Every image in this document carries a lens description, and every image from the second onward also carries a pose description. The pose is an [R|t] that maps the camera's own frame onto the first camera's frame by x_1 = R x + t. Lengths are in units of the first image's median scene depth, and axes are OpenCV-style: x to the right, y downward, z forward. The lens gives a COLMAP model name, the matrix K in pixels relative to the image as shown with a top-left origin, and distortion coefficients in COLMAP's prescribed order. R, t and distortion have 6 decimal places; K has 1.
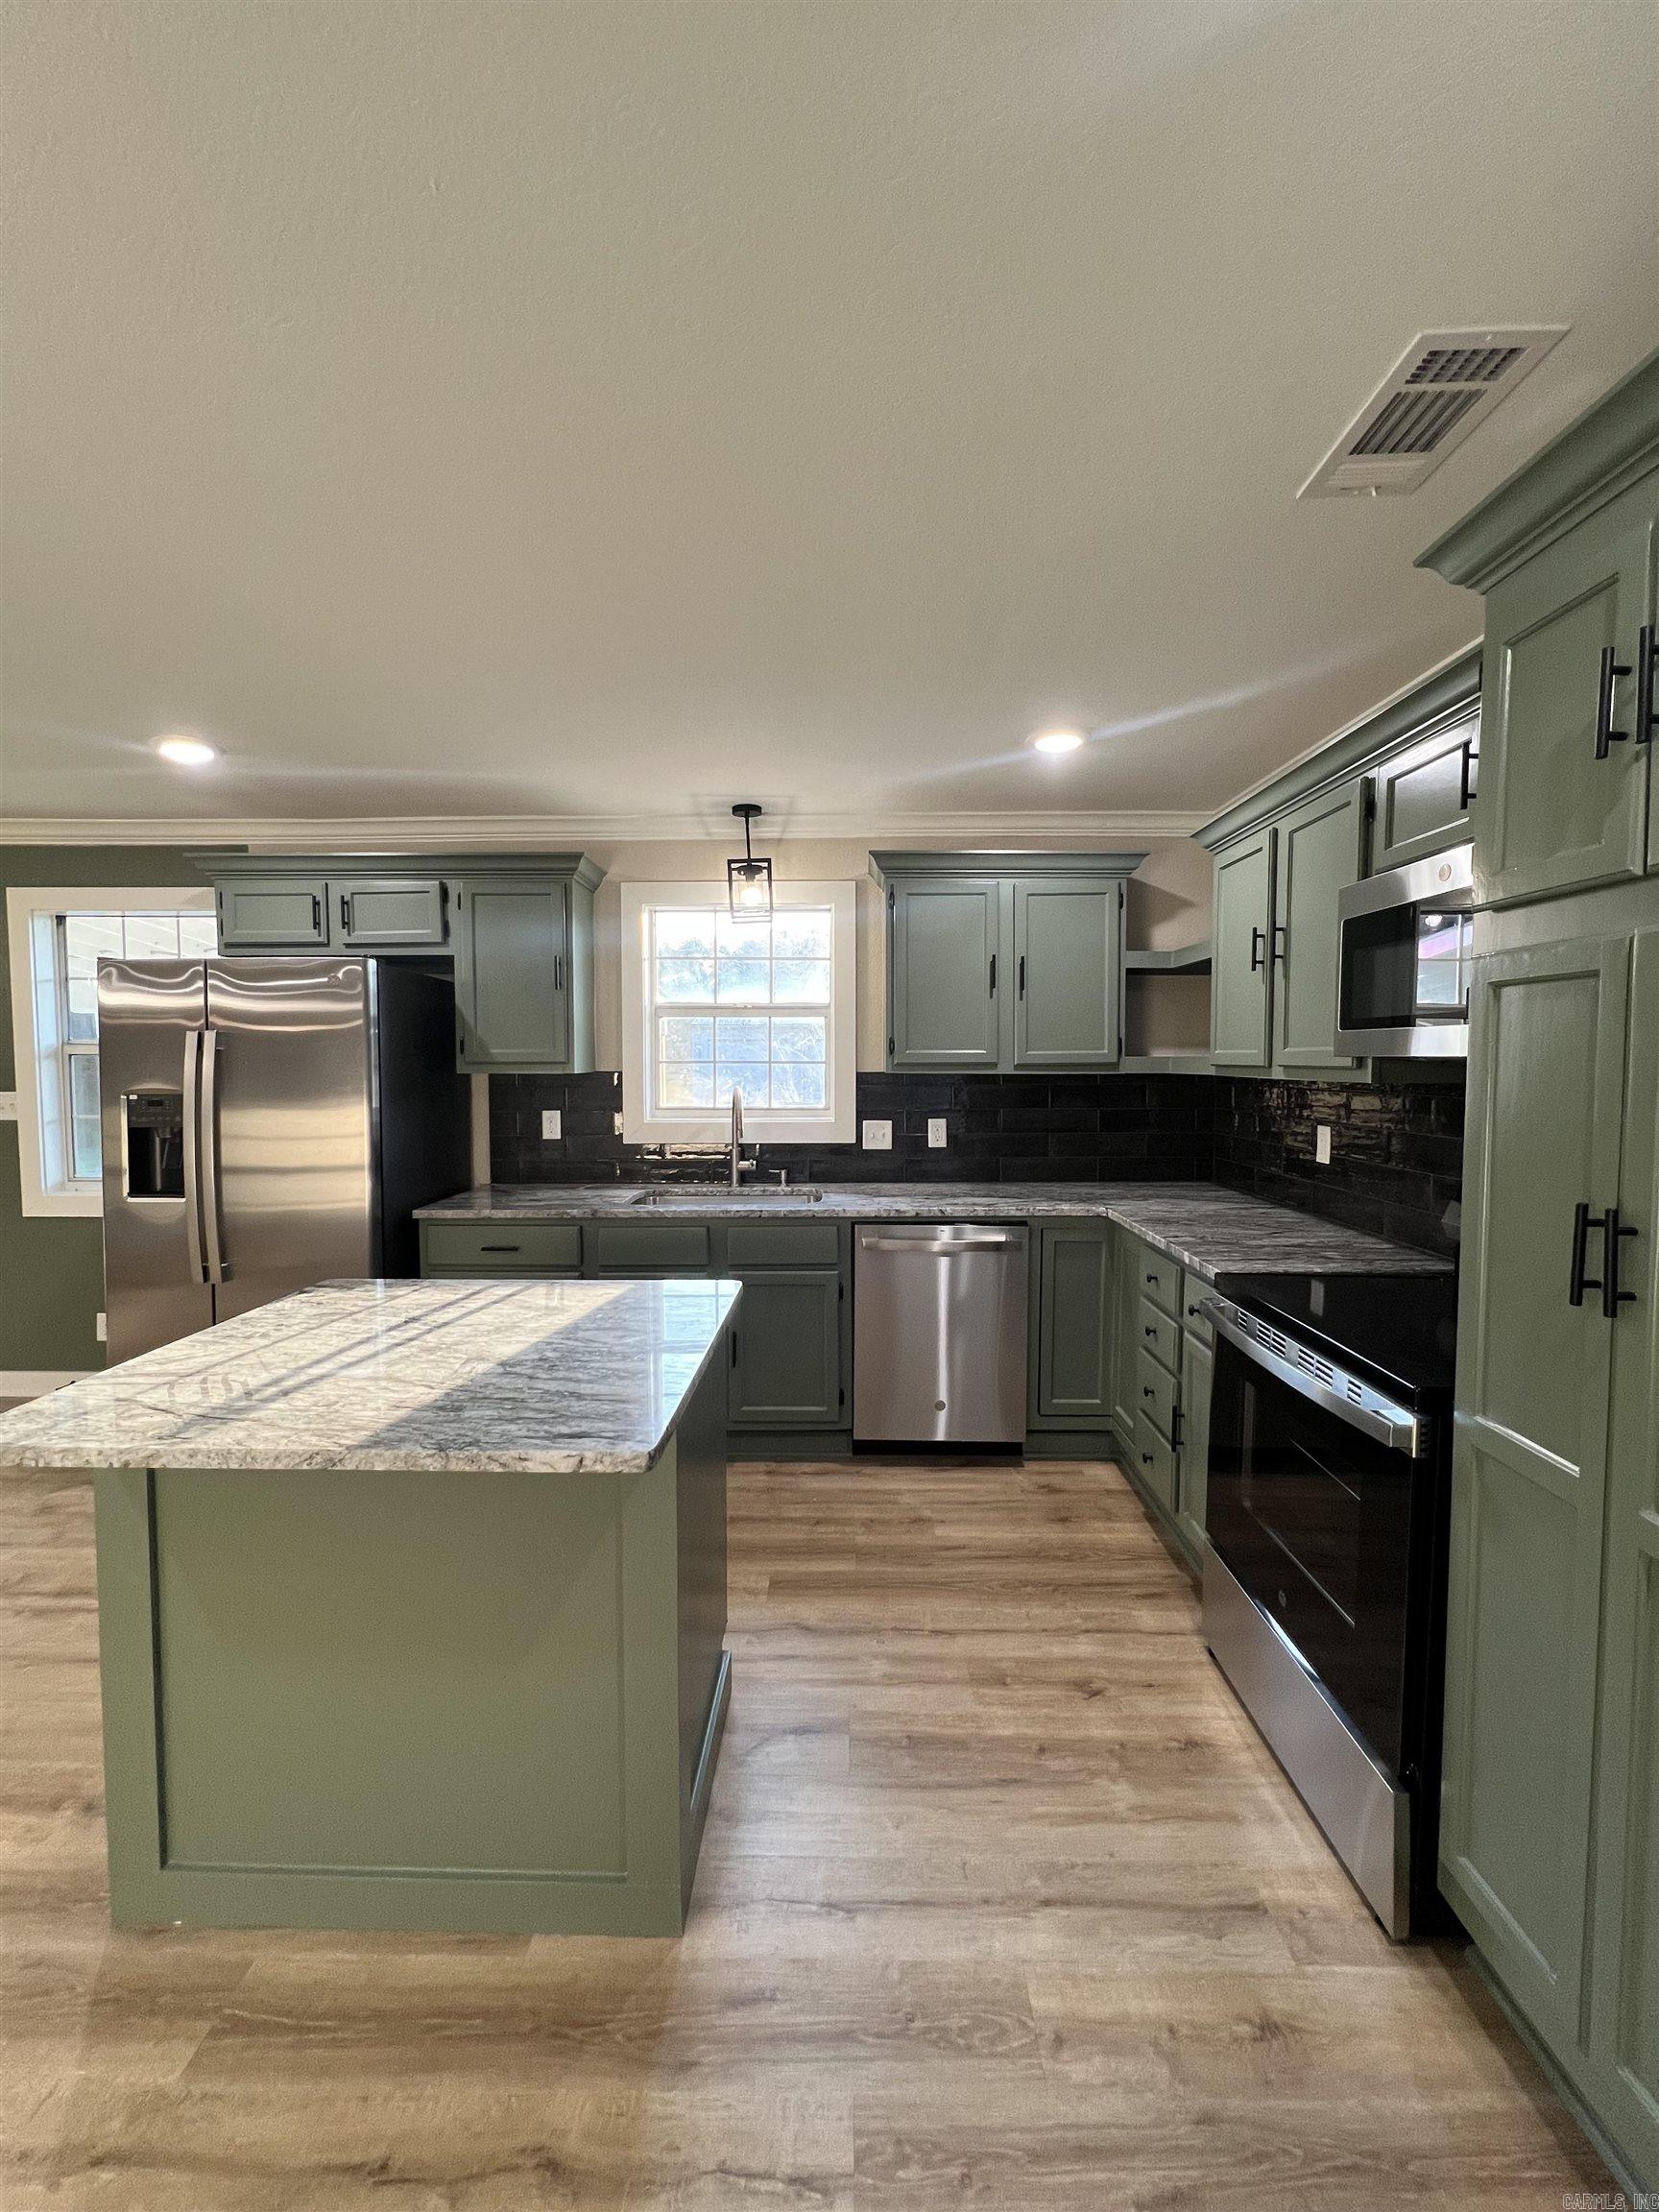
lens RADIAL K [[884.4, 0, 832.1], [0, 884.4, 1101.0], [0, 0, 1]] dist [-0.001876, 0.000950]
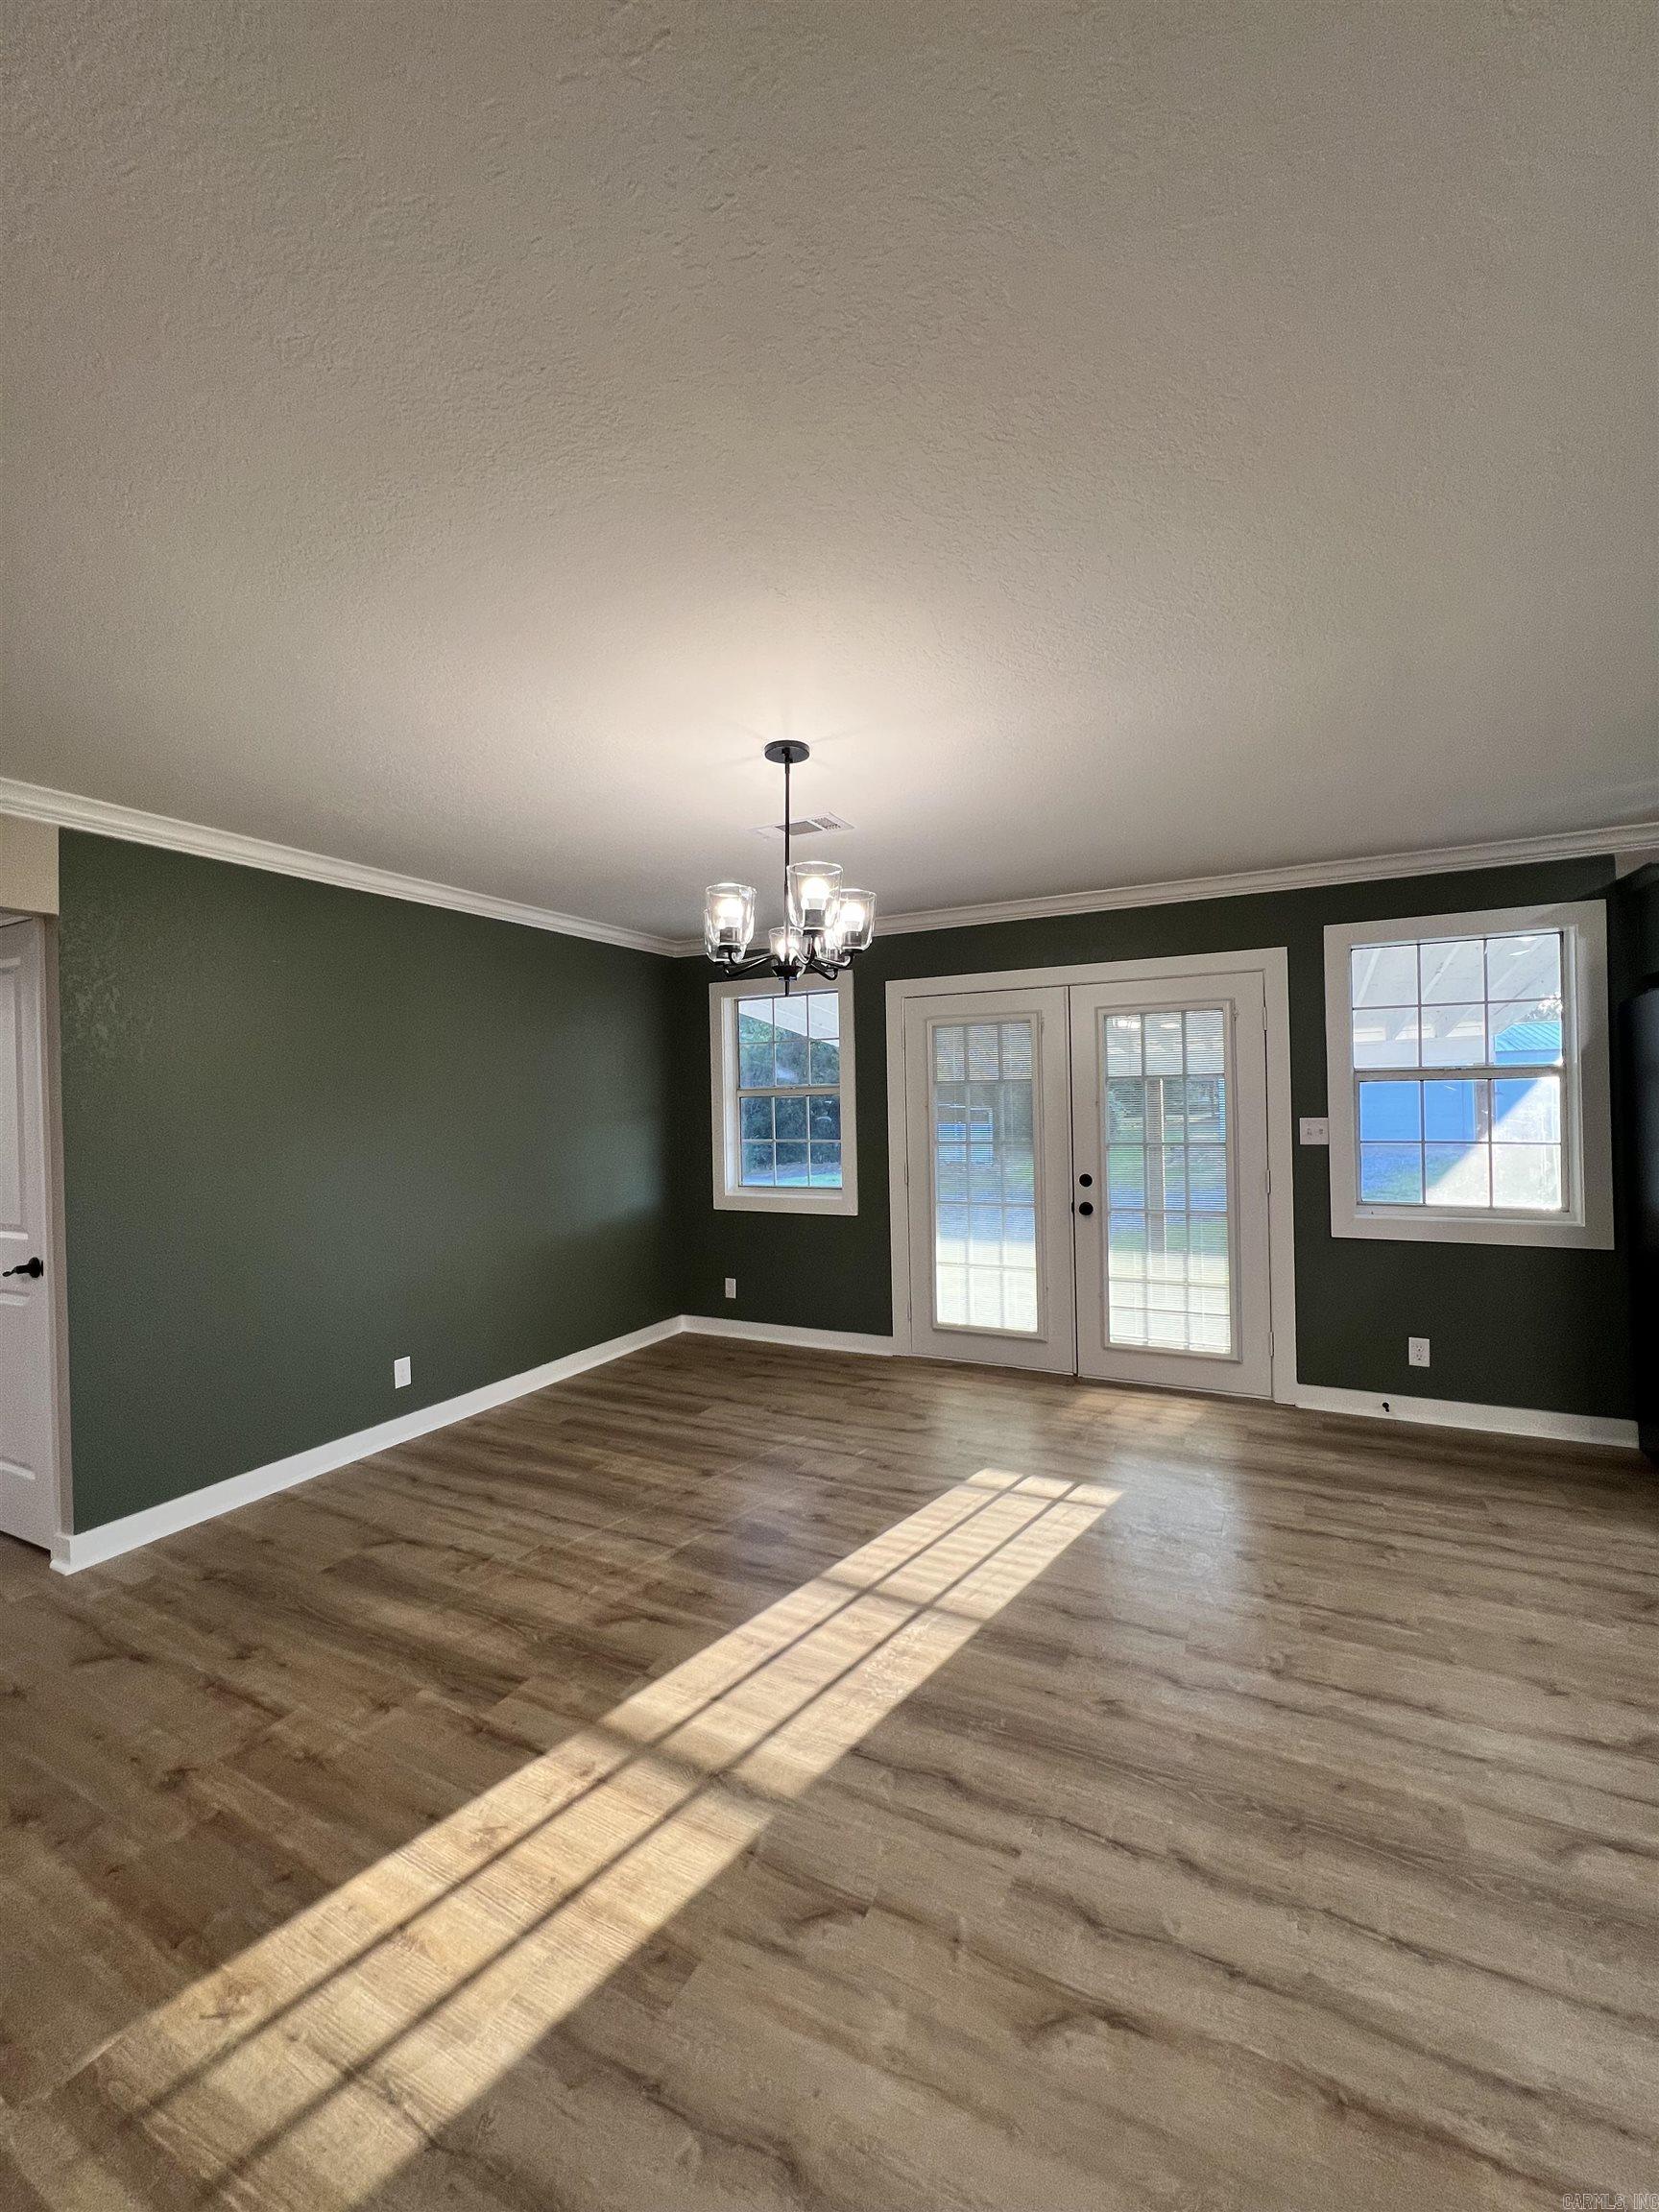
lens RADIAL K [[884.4, 0, 832.1], [0, 884.4, 1101.0], [0, 0, 1]] dist [-0.001876, 0.000950]
pose [[0.896257, -0.019603, -0.443102, -1.114045], [-0.002688, 0.998764, -0.049621, 0.027062], [0.443527, 0.045664, 0.895097, -0.232426]]
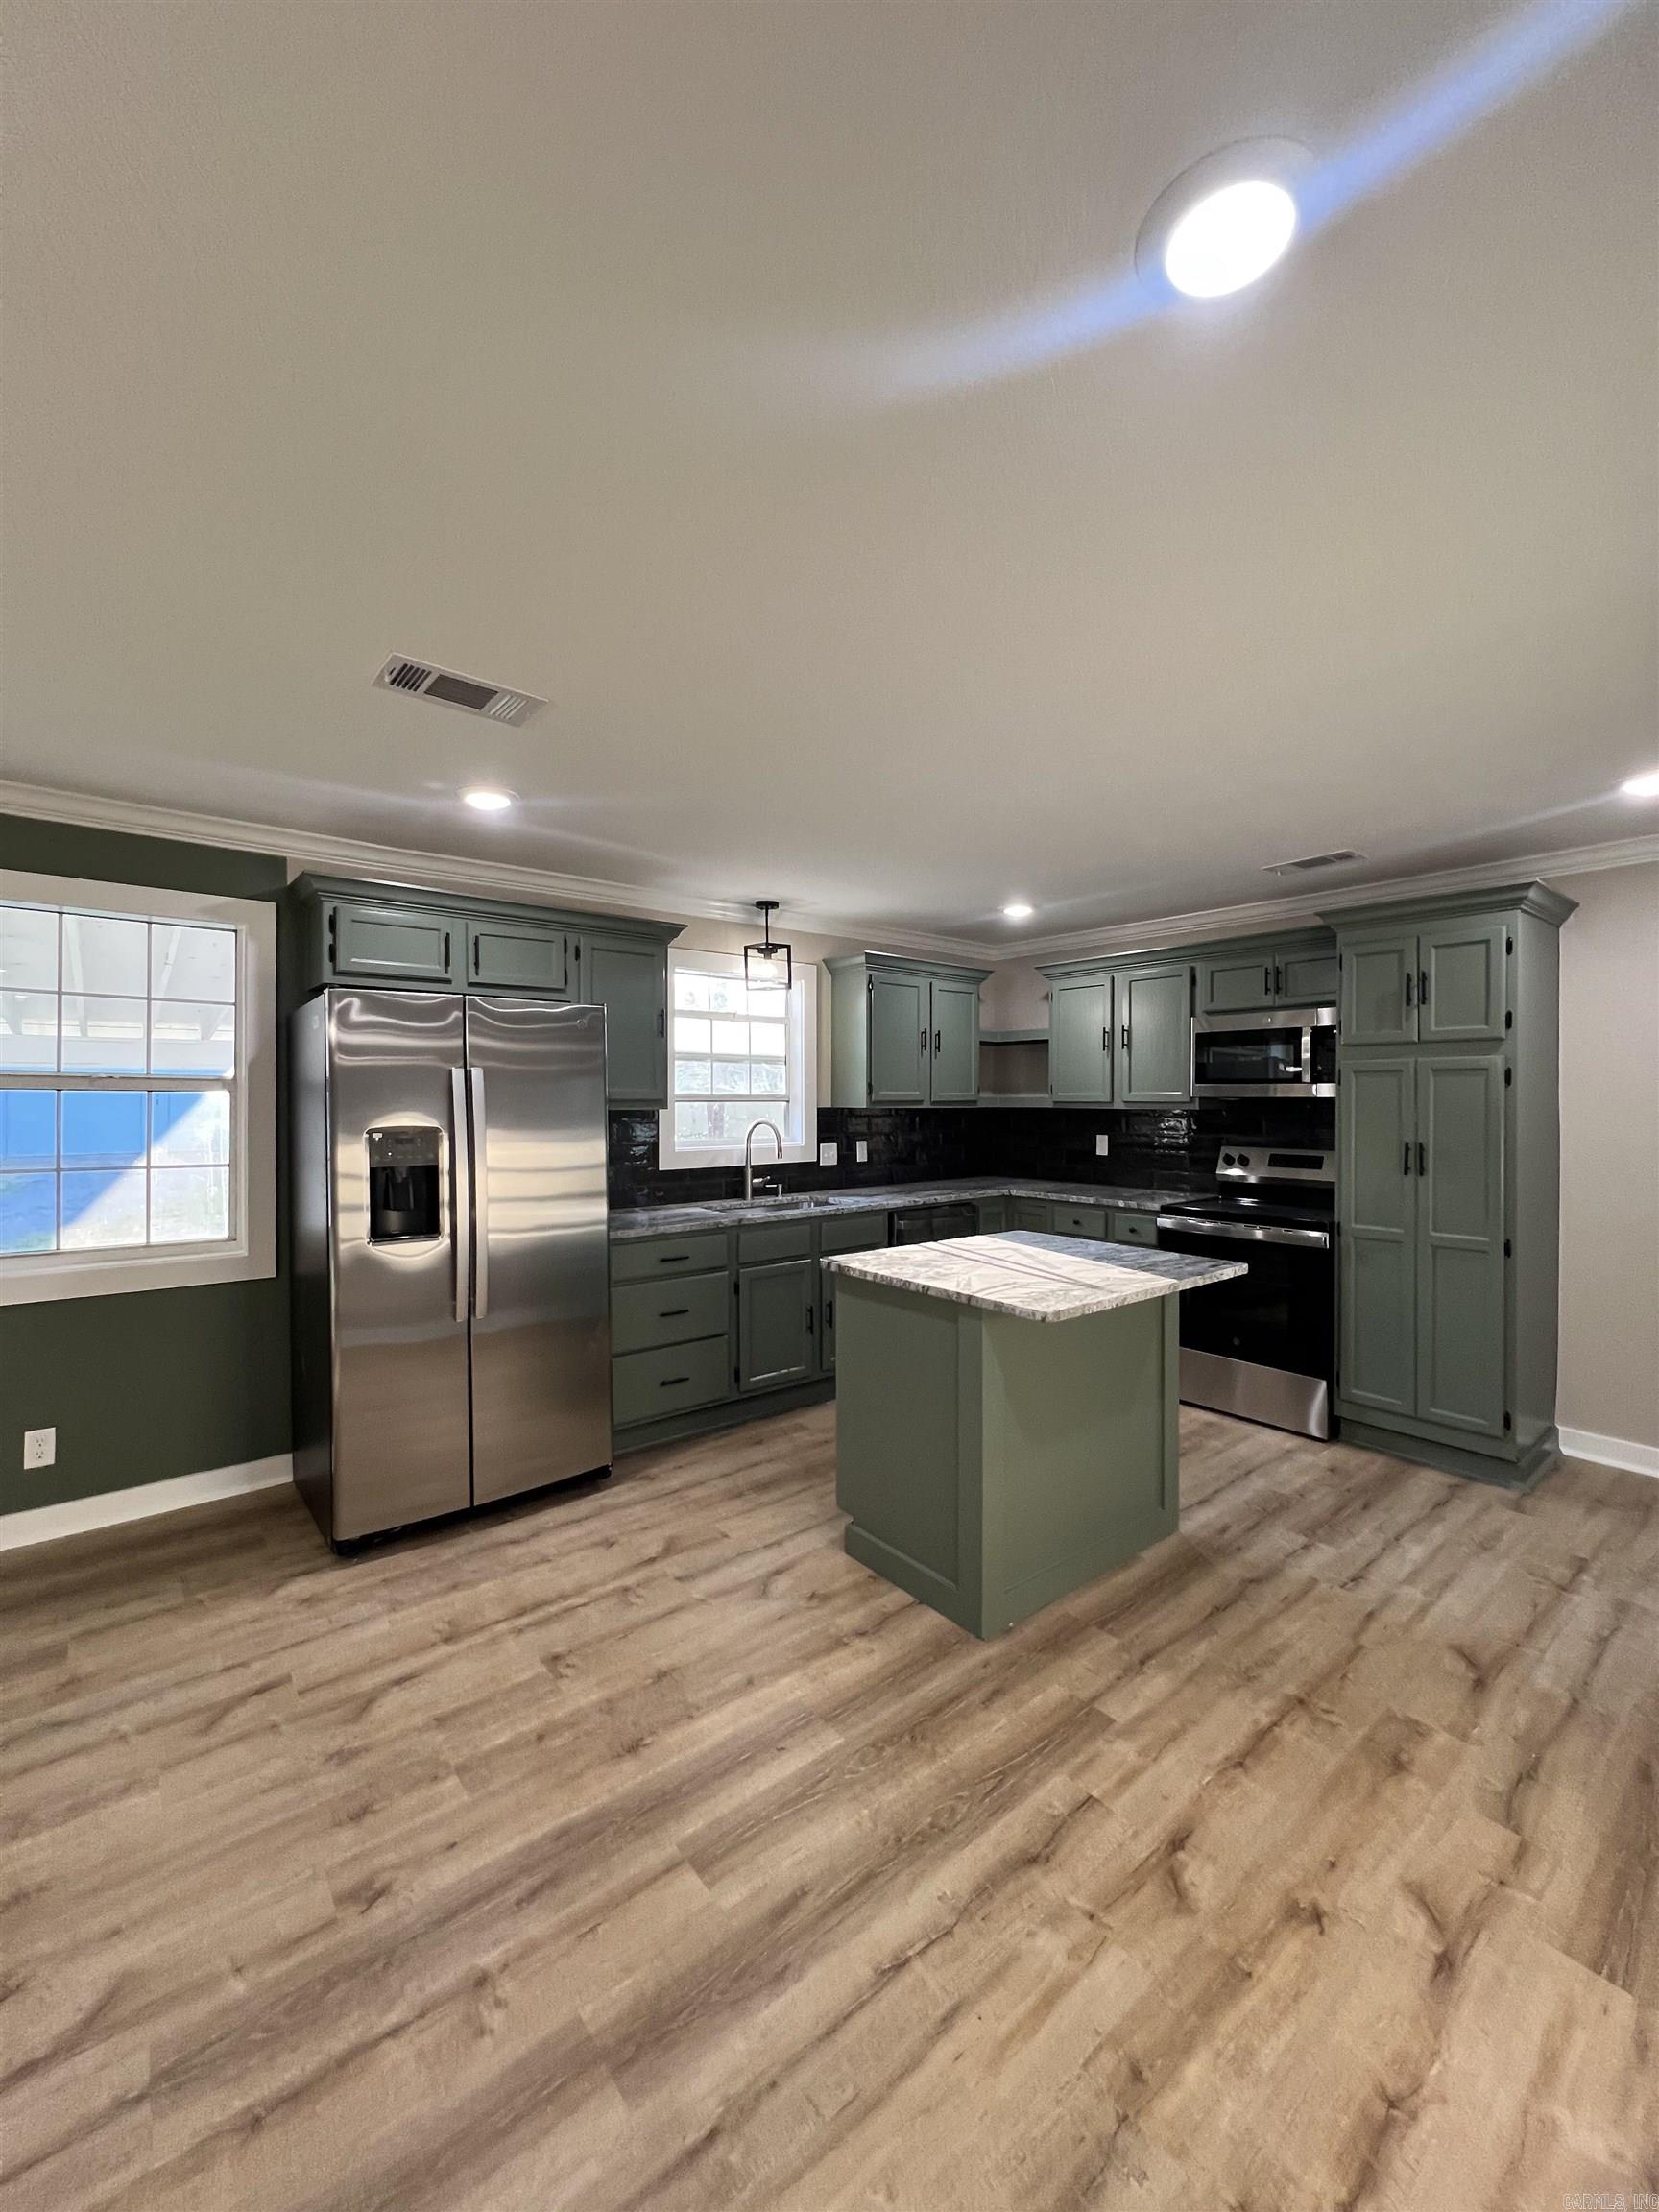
lens RADIAL K [[884.4, 0, 832.1], [0, 884.4, 1101.0], [0, 0, 1]] dist [-0.001876, 0.000950]
pose [[0.763802, 0.000885, 0.645450, -0.912154], [0.028746, 0.998960, -0.035386, 0.005803], [-0.644811, 0.045582, 0.762982, -0.034023]]
